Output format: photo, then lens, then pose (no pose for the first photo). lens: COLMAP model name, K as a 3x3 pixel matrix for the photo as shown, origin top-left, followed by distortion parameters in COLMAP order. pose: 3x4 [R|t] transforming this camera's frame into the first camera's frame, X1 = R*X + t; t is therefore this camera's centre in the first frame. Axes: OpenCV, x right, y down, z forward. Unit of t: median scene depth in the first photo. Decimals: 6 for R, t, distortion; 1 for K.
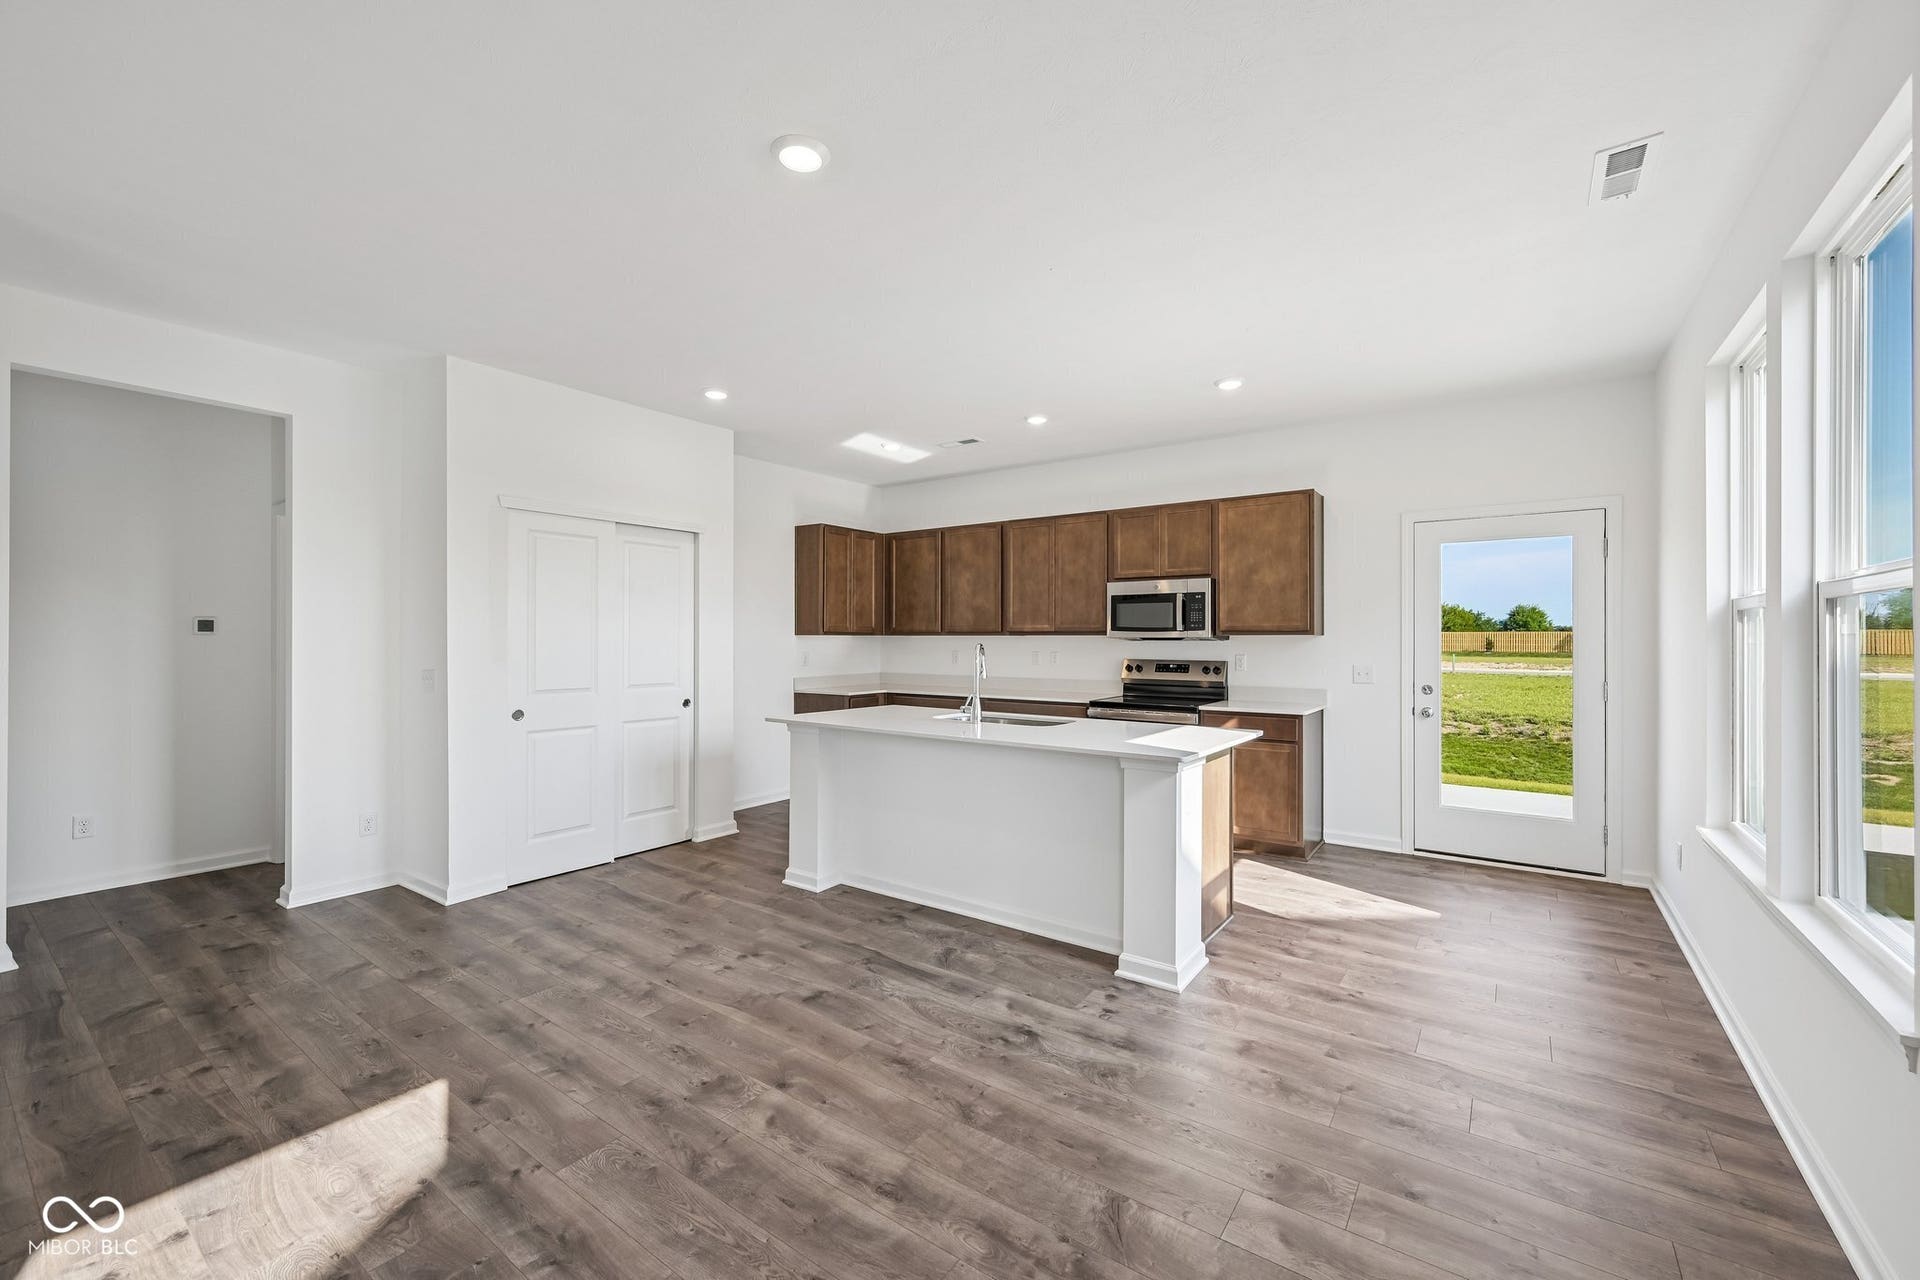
lens RADIAL K [[772.9, 0, 960.0], [0, 772.9, 640.0], [0, 0, 1]] dist [0.001330, 0.000161]
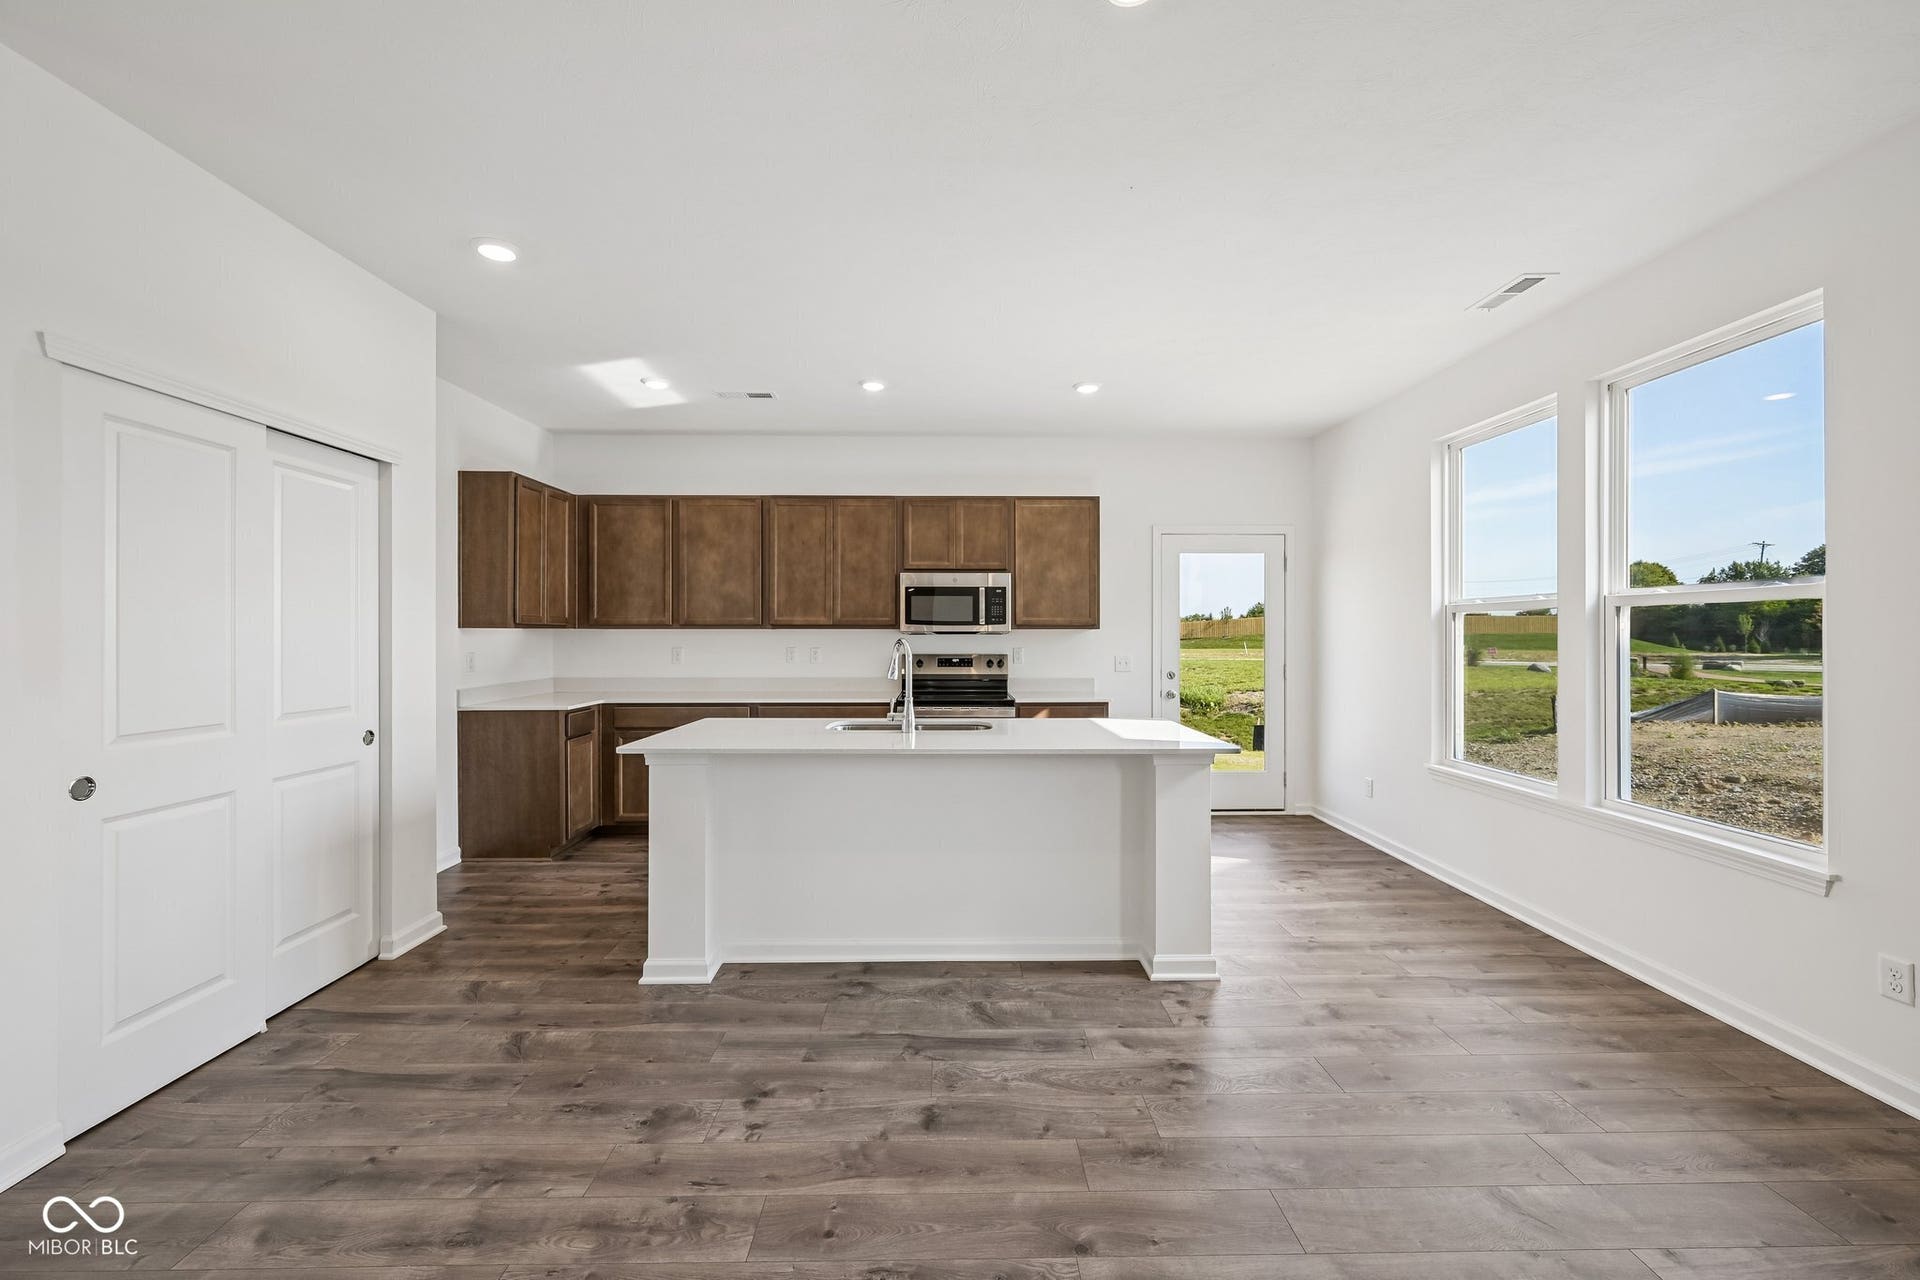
lens RADIAL K [[772.9, 0, 960.0], [0, 772.9, 640.0], [0, 0, 1]] dist [0.001330, 0.000161]
pose [[0.799454, -0.006213, 0.600696, -0.355589], [0.001353, 0.999963, 0.008543, -0.000893], [-0.600726, -0.006017, 0.799432, 0.231799]]
